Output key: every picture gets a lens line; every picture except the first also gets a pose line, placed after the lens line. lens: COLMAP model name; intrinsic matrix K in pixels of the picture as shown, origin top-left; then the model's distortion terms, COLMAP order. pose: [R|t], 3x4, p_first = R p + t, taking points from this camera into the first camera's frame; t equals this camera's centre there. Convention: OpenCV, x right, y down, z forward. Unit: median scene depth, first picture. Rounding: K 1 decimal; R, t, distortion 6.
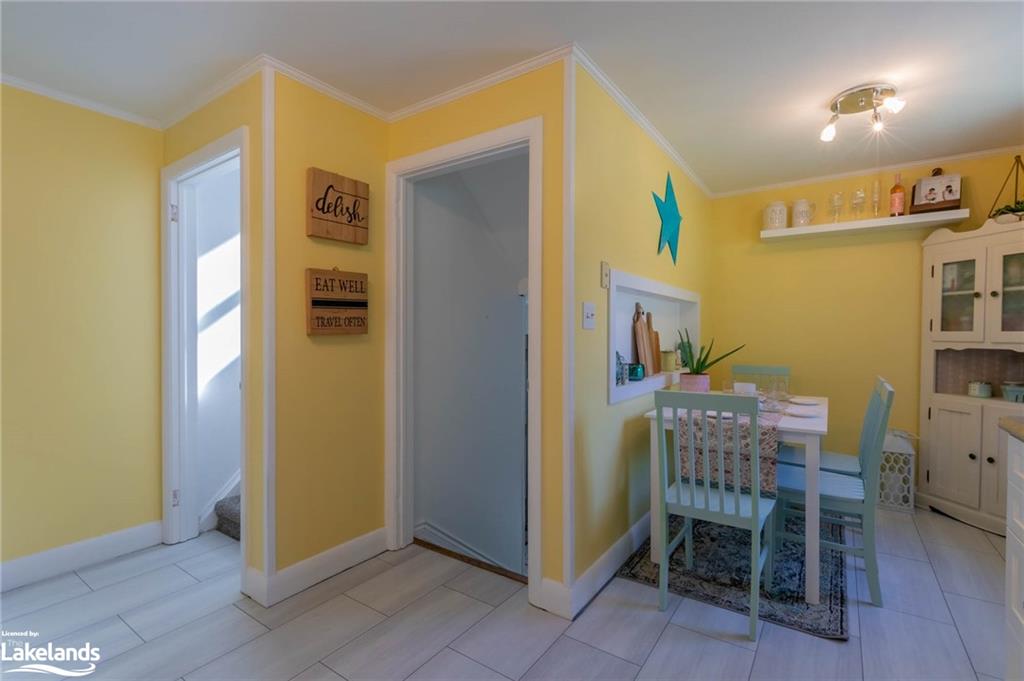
lens RADIAL K [[472.0, 0, 504.7], [0, 472.0, 341.1], [0, 0, 1]] dist [0.000183, 0.000151]
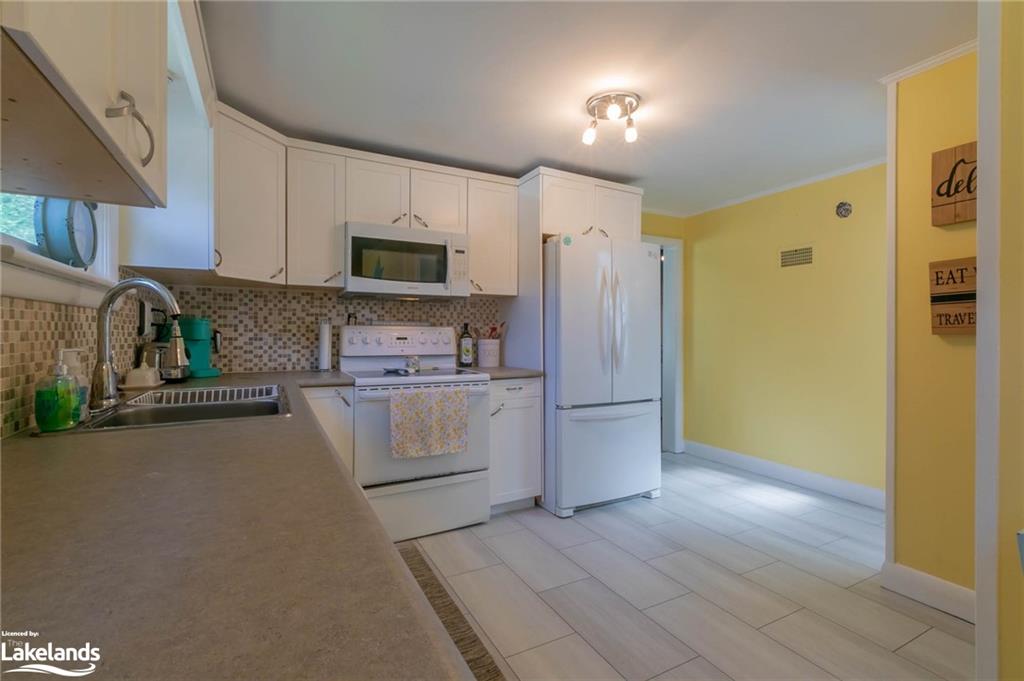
lens RADIAL K [[466.6, 0, 508.4], [0, 466.6, 332.3], [0, 0, 1]] dist [-0.000607, 0.000235]
pose [[-0.449642, -0.003321, -0.893203, 0.772029], [-0.013284, 0.999907, 0.002970, -0.008178], [0.893110, 0.013201, -0.449644, 0.660341]]
